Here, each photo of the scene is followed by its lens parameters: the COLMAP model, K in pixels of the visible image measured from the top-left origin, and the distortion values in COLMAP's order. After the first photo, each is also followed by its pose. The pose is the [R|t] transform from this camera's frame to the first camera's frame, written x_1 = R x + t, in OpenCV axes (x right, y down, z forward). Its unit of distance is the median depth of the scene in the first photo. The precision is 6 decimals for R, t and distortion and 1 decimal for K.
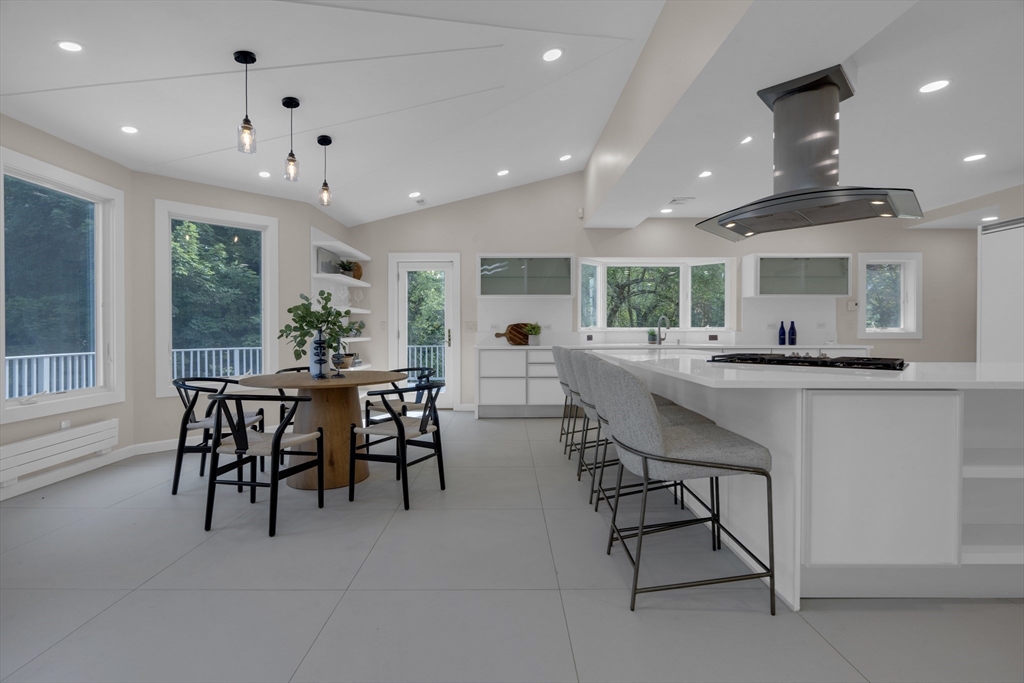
lens RADIAL K [[472.6, 0, 512.0], [0, 472.6, 341.5], [0, 0, 1]] dist [0.002174, 0.000327]
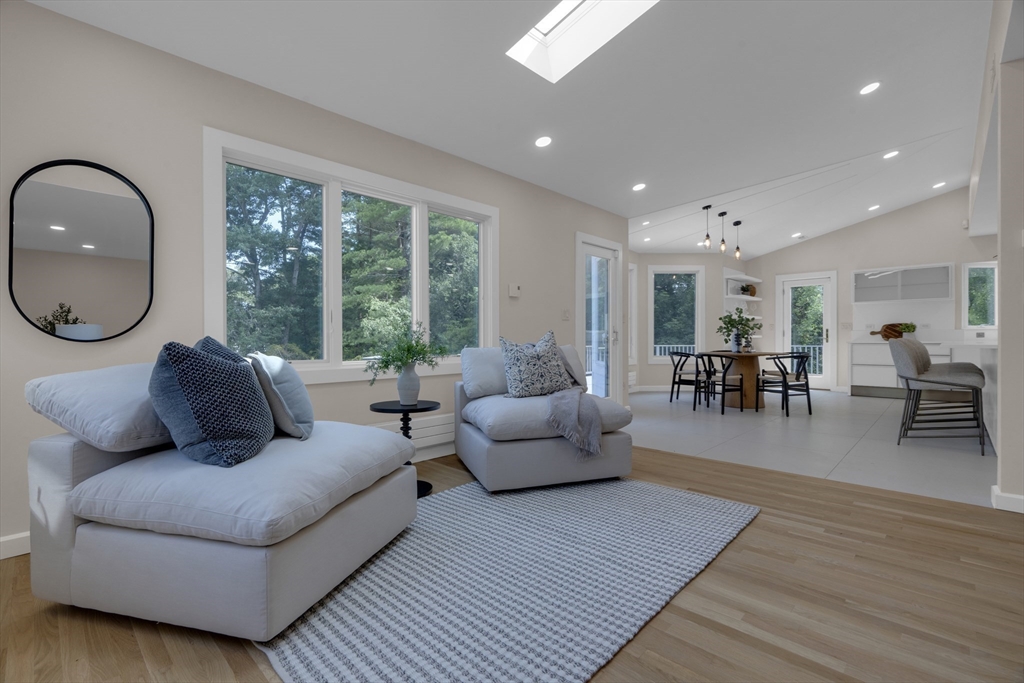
lens RADIAL K [[472.6, 0, 512.0], [0, 472.6, 341.5], [0, 0, 1]] dist [0.002174, 0.000327]
pose [[0.726683, -0.000008, -0.686973, 0.160324], [-0.009858, 0.999897, -0.010439, 0.037142], [0.686902, 0.014358, 0.726608, -0.661623]]
